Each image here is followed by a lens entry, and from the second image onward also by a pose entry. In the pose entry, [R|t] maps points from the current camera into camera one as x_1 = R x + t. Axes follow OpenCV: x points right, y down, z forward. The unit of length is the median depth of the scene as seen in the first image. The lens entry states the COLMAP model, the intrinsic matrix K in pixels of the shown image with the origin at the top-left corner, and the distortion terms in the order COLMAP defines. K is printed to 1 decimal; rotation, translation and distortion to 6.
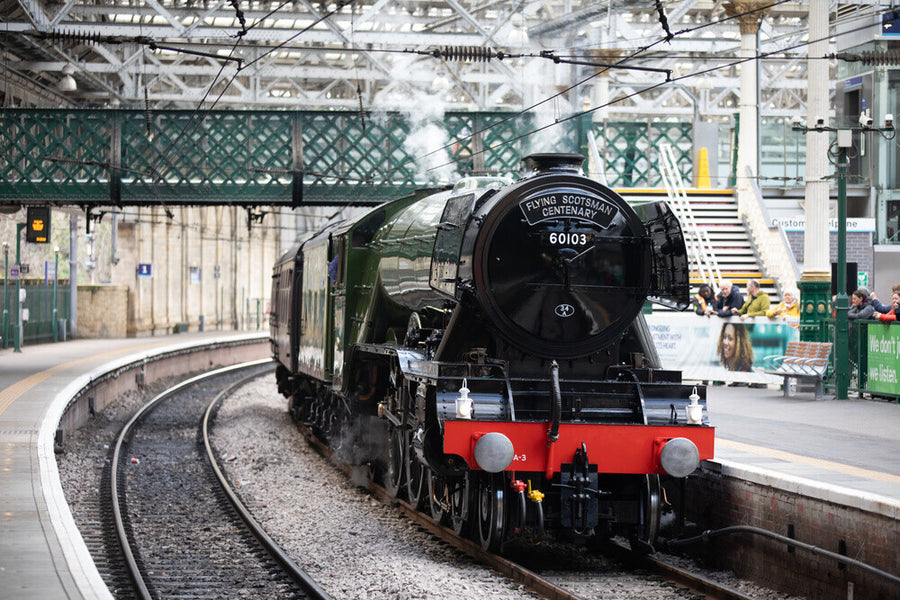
lens RADIAL K [[3045.1, 0, 450.0], [0, 3045.1, 300.0], [0, 0, 1]] dist [0.138677, -0.096559]
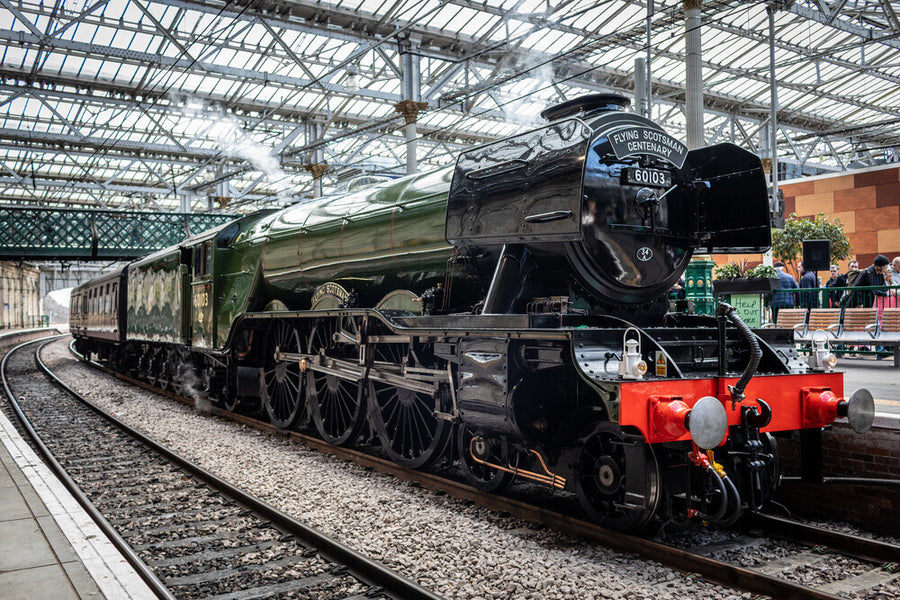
lens RADIAL K [[831.6, 0, 450.0], [0, 831.6, 300.0], [0, 0, 1]] dist [-0.001204, 0.001581]
pose [[0.909953, -0.018019, 0.414319, -0.120233], [0.026148, 0.999561, -0.013957, 0.019177], [-0.413886, 0.023534, 0.910025, 0.771818]]
